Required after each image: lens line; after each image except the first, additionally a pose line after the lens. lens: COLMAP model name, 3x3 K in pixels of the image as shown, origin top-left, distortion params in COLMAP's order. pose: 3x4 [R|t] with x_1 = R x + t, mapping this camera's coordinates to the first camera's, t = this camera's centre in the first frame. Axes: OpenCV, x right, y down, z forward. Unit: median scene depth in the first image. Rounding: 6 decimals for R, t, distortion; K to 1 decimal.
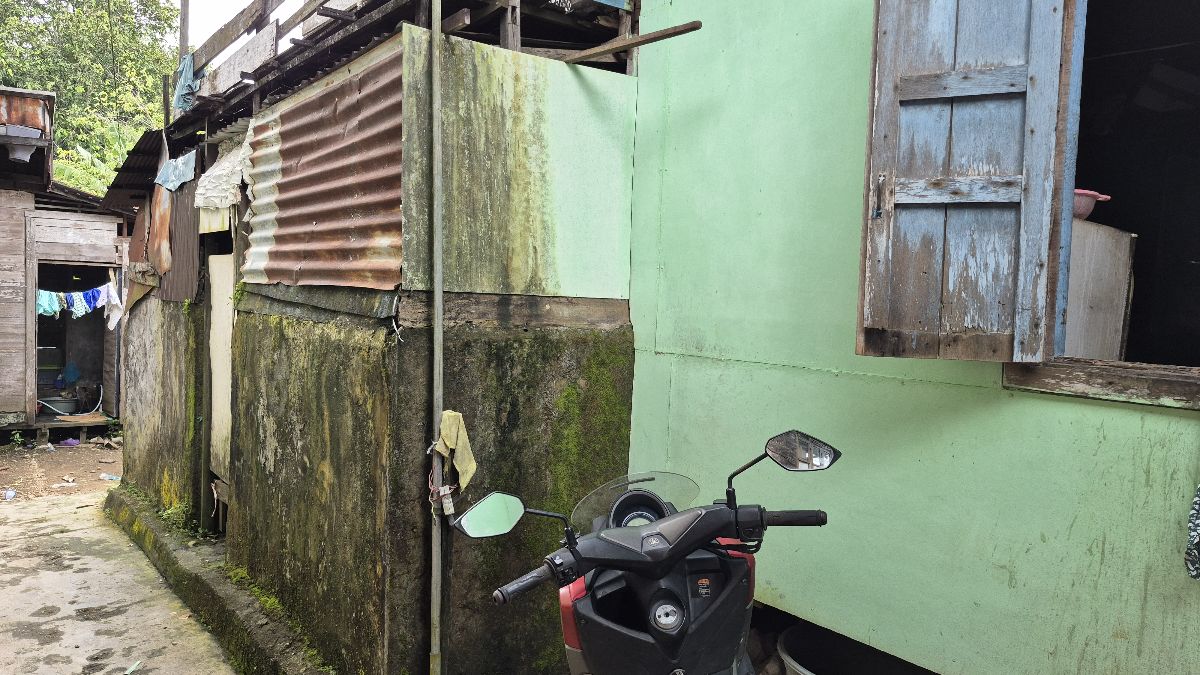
lens RADIAL K [[837.3, 0, 600.0], [0, 837.3, 337.5], [0, 0, 1]] dist [0.007560, 0.001606]
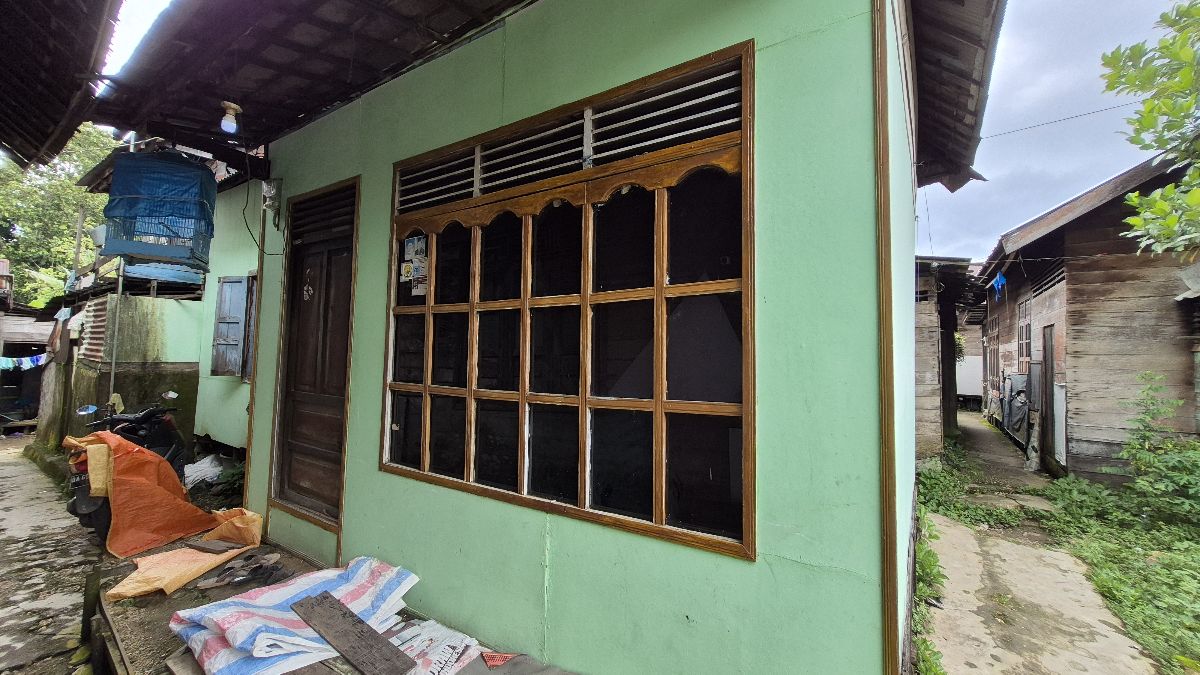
lens RADIAL K [[464.5, 0, 582.2], [0, 464.5, 319.7], [0, 0, 1]] dist [0.000692, 0.000090]
pose [[0.959586, 0.005065, 0.281371, 0.364513], [0.025701, 0.994083, -0.105542, 0.008716], [-0.280241, 0.108508, 0.953777, -0.477376]]
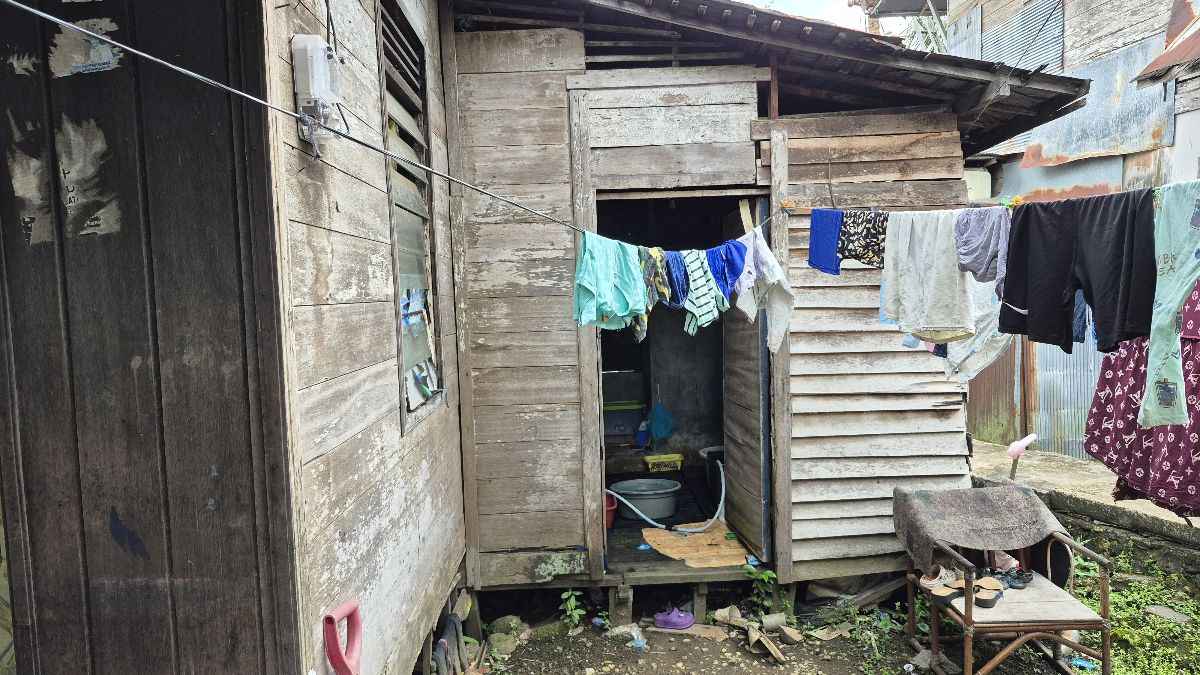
lens RADIAL K [[837.3, 0, 600.0], [0, 837.3, 337.5], [0, 0, 1]] dist [0.007560, 0.001606]
pose [[0.819284, -0.025944, -0.572801, -0.478832], [0.035219, 0.999367, 0.005110, -0.023542], [0.572305, -0.024360, 0.819679, 0.731465]]
